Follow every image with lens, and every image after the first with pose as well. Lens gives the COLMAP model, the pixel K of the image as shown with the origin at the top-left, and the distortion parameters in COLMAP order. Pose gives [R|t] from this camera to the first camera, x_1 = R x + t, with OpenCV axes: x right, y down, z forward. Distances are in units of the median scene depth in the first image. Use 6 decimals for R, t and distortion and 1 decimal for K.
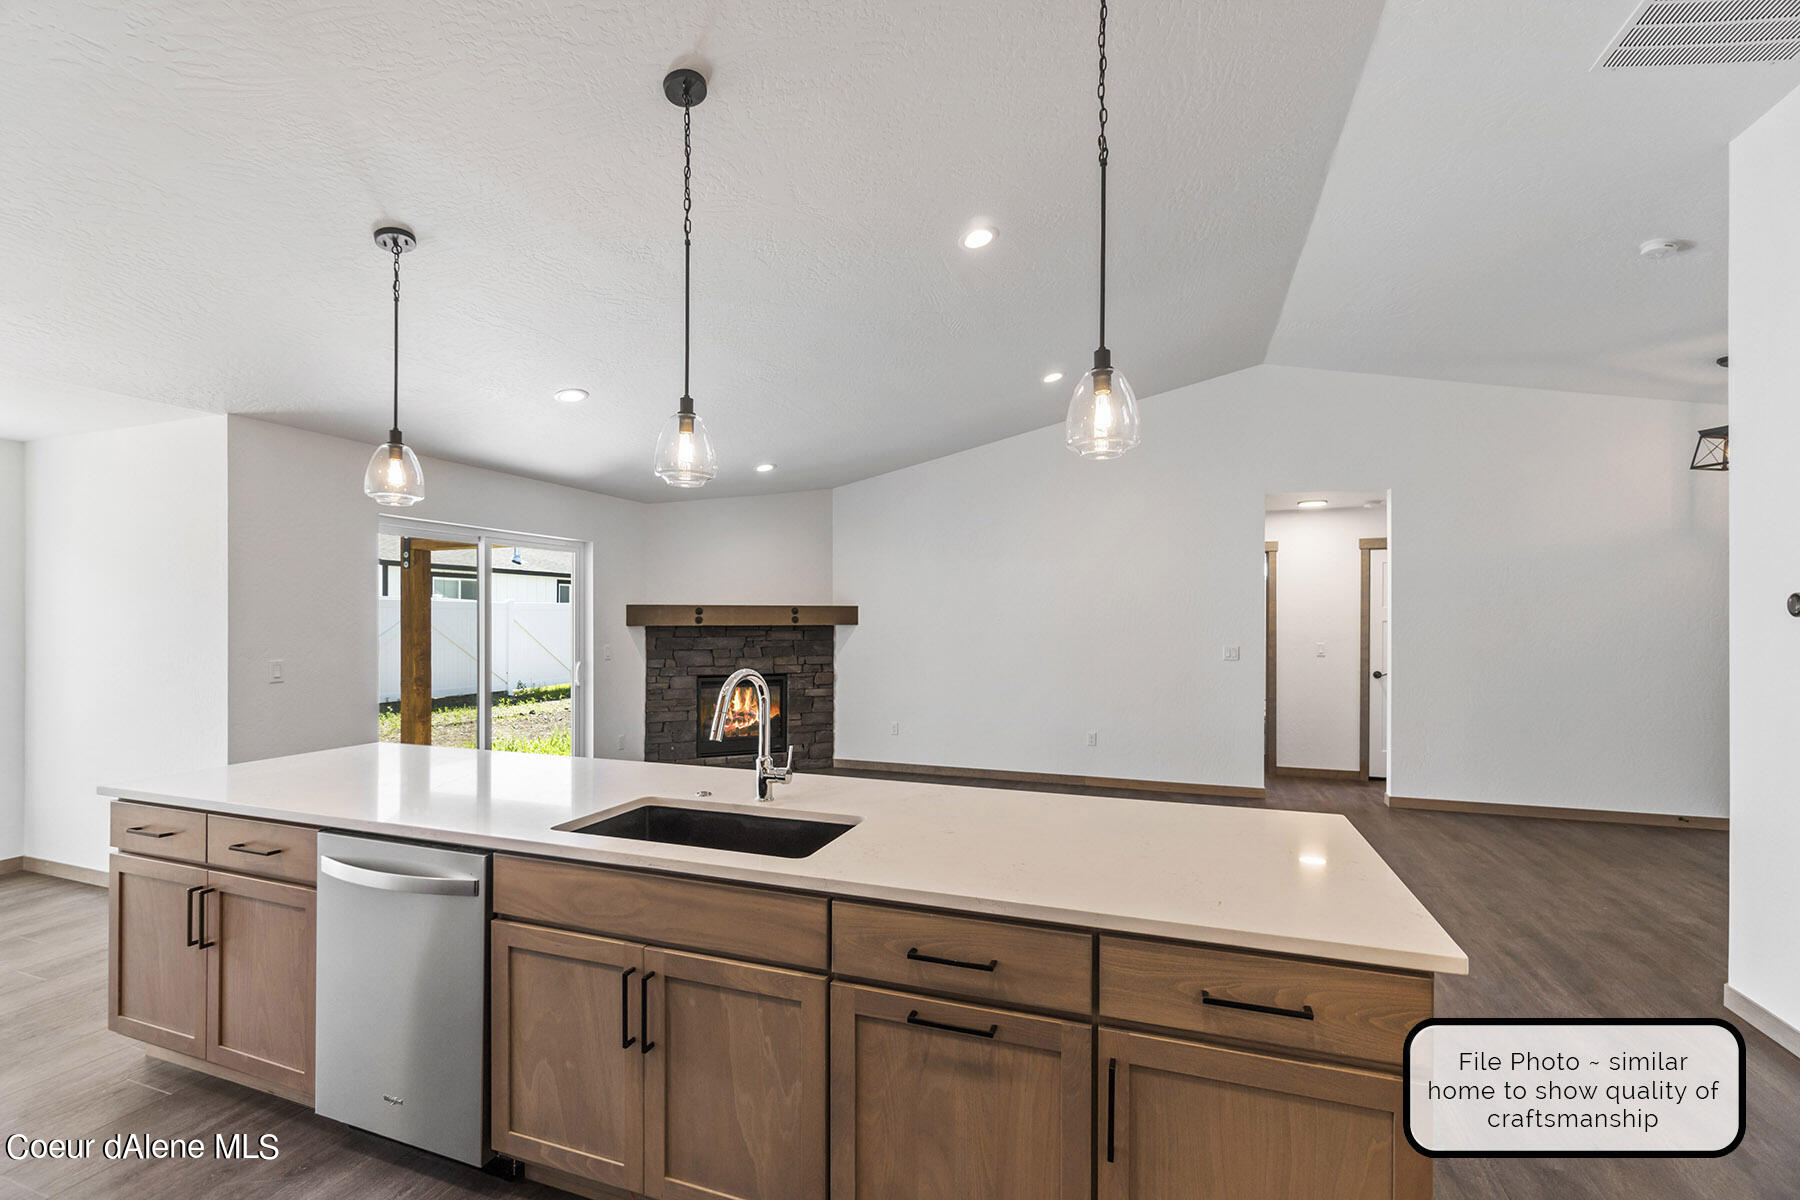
lens RADIAL K [[776.9, 0, 895.3], [0, 776.9, 602.8], [0, 0, 1]] dist [-0.001244, 0.000719]
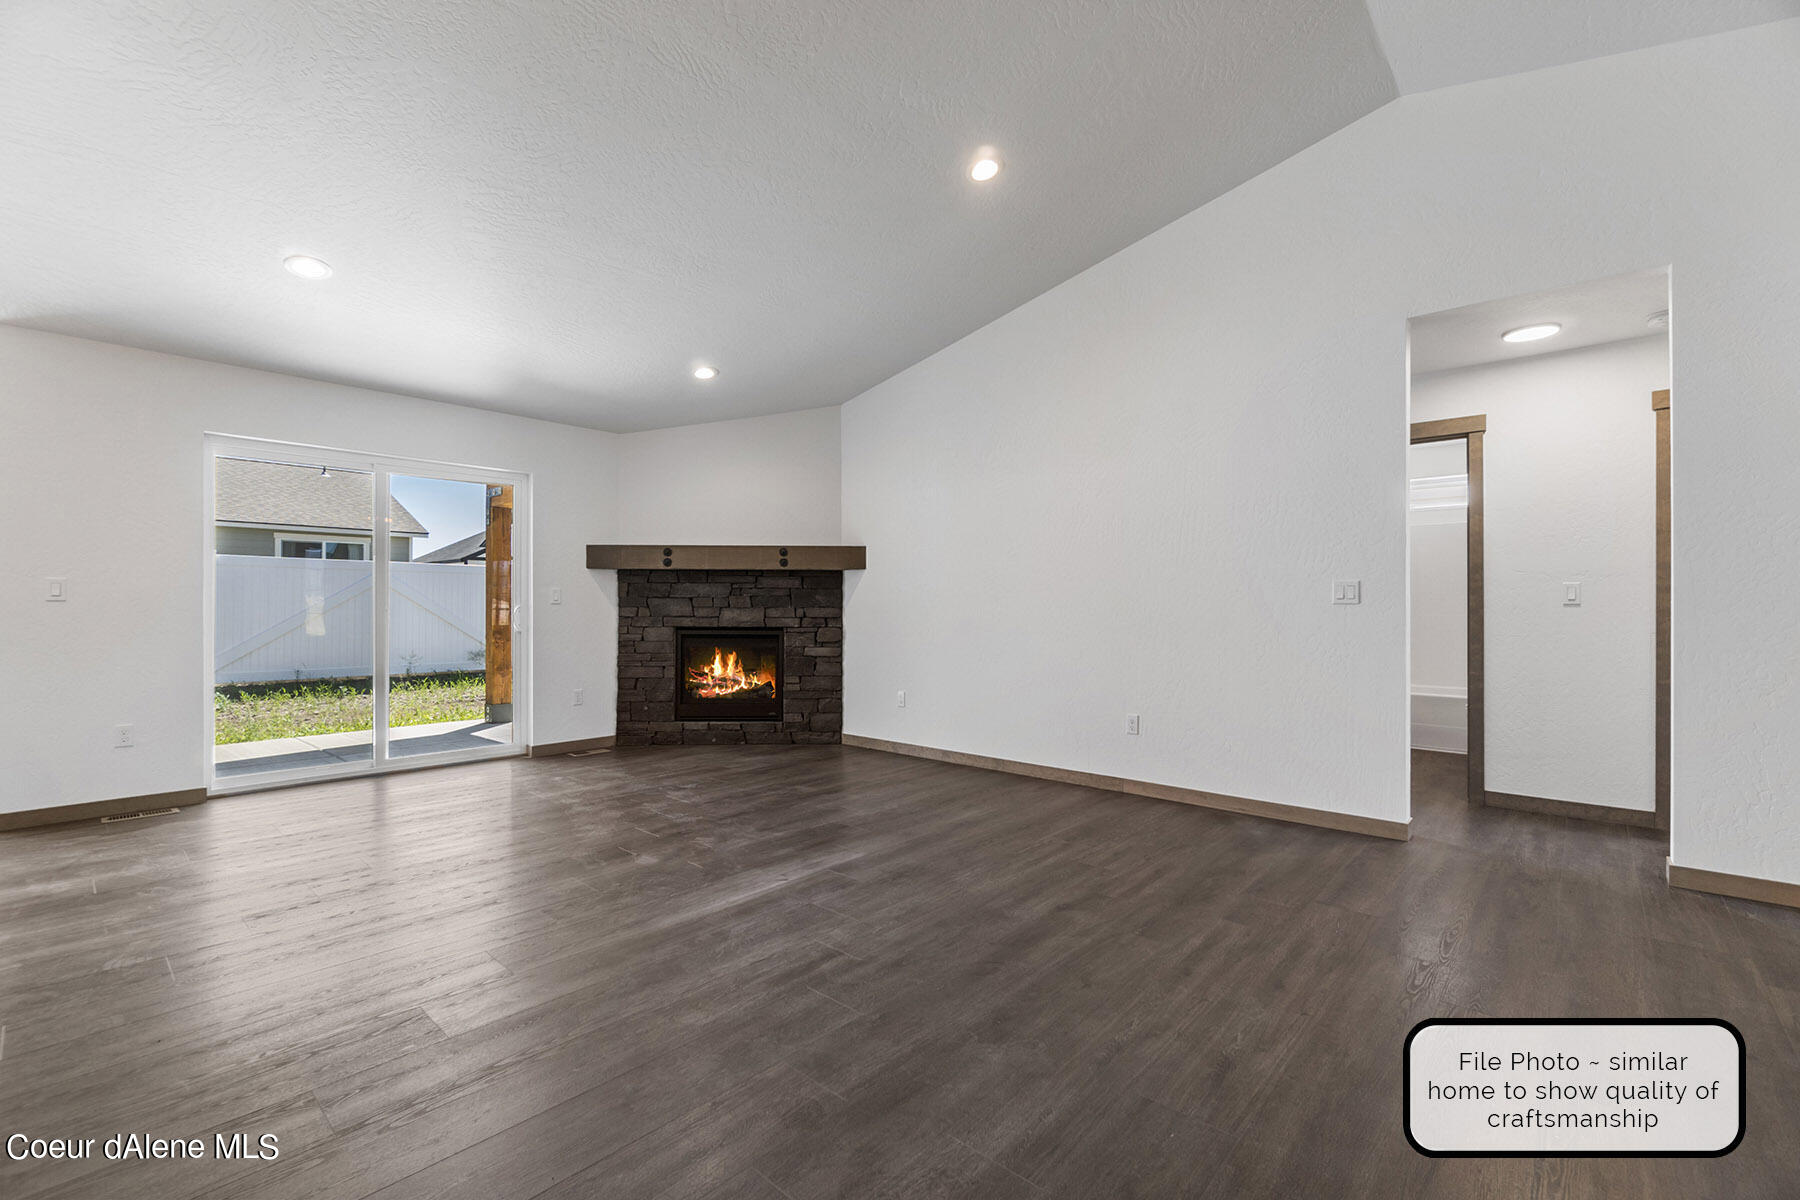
lens RADIAL K [[776.9, 0, 895.3], [0, 776.9, 602.8], [0, 0, 1]] dist [-0.001244, 0.000719]
pose [[0.925766, -0.001290, -0.378096, 0.302546], [0.006777, 0.999890, 0.013181, 0.056145], [0.378037, -0.014765, 0.925673, 0.282220]]
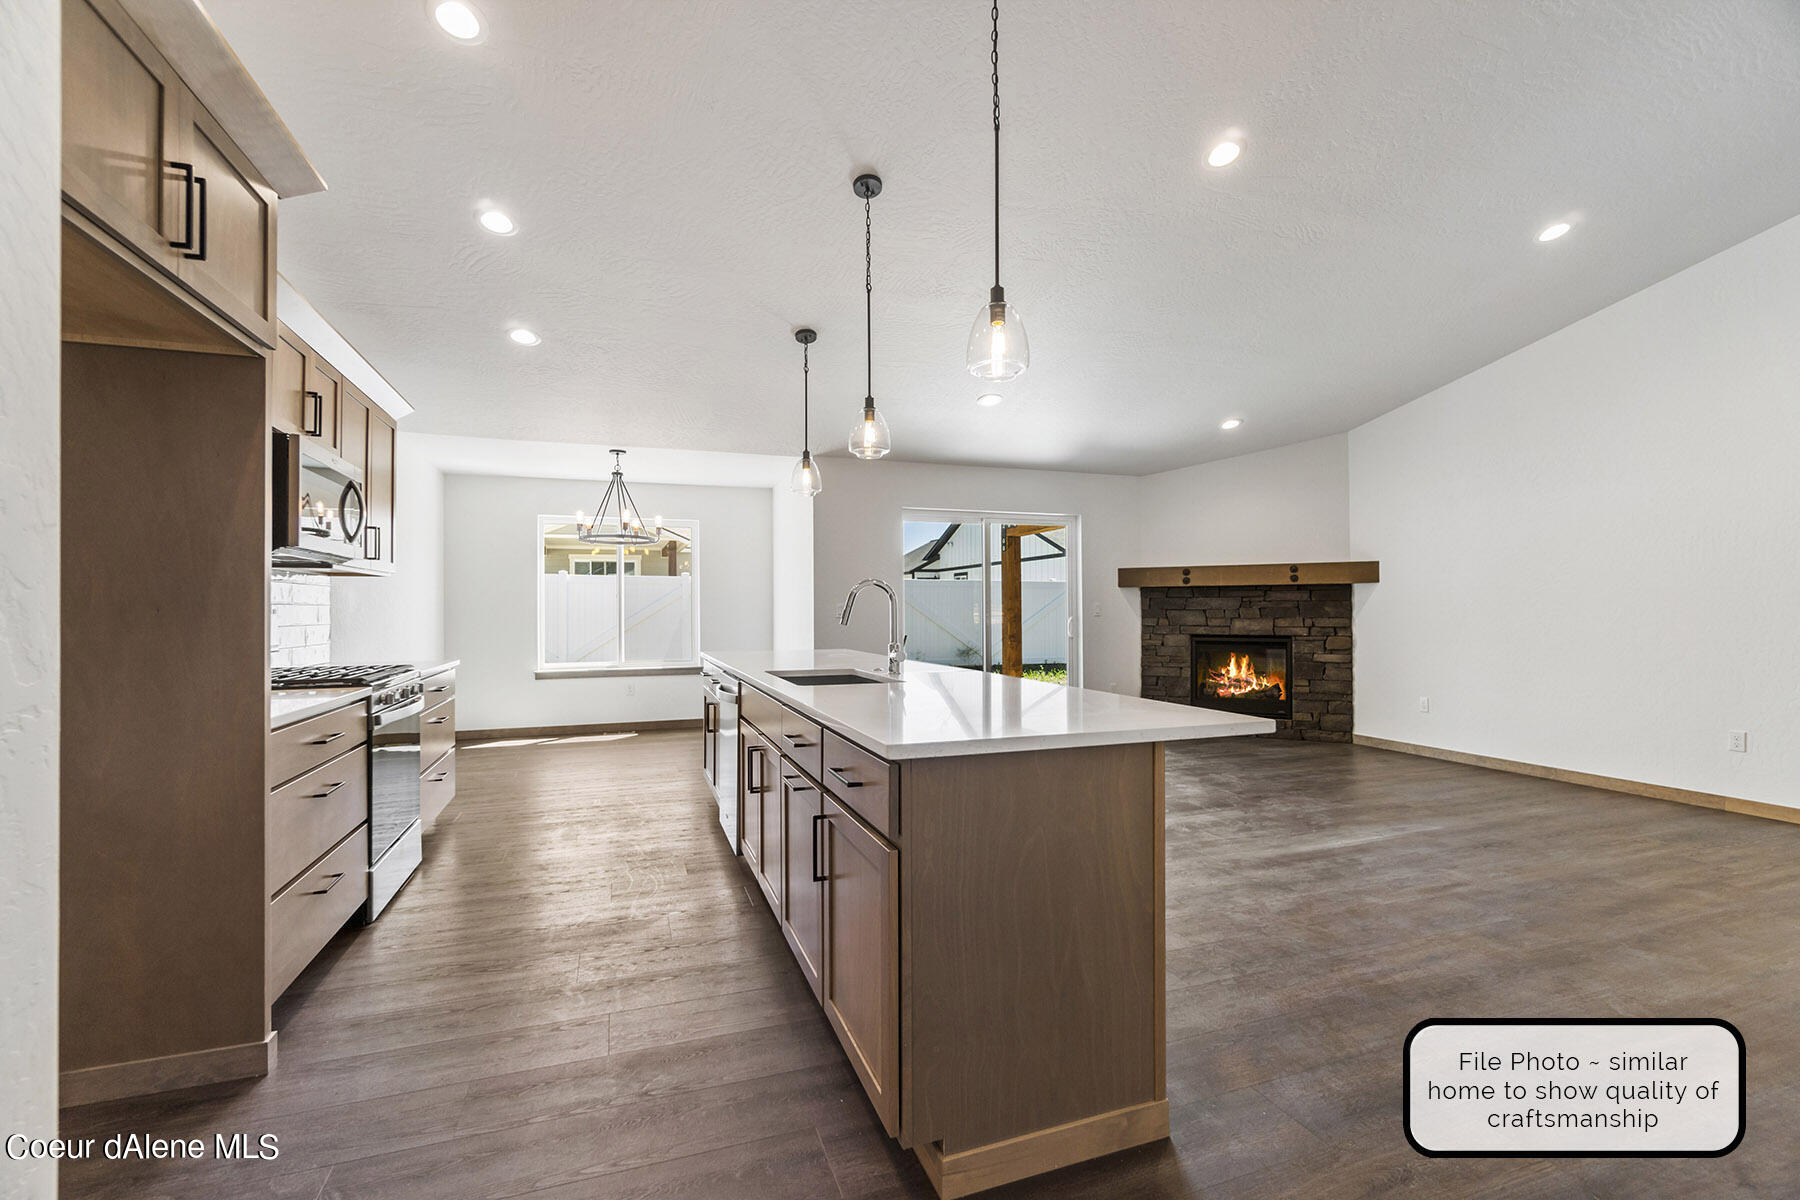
lens RADIAL K [[776.9, 0, 895.3], [0, 776.9, 602.8], [0, 0, 1]] dist [-0.001244, 0.000719]
pose [[0.639961, -0.010123, -0.768341, 0.289171], [0.020785, 0.999775, 0.004139, 0.038392], [0.768126, -0.018619, 0.640028, 0.031152]]
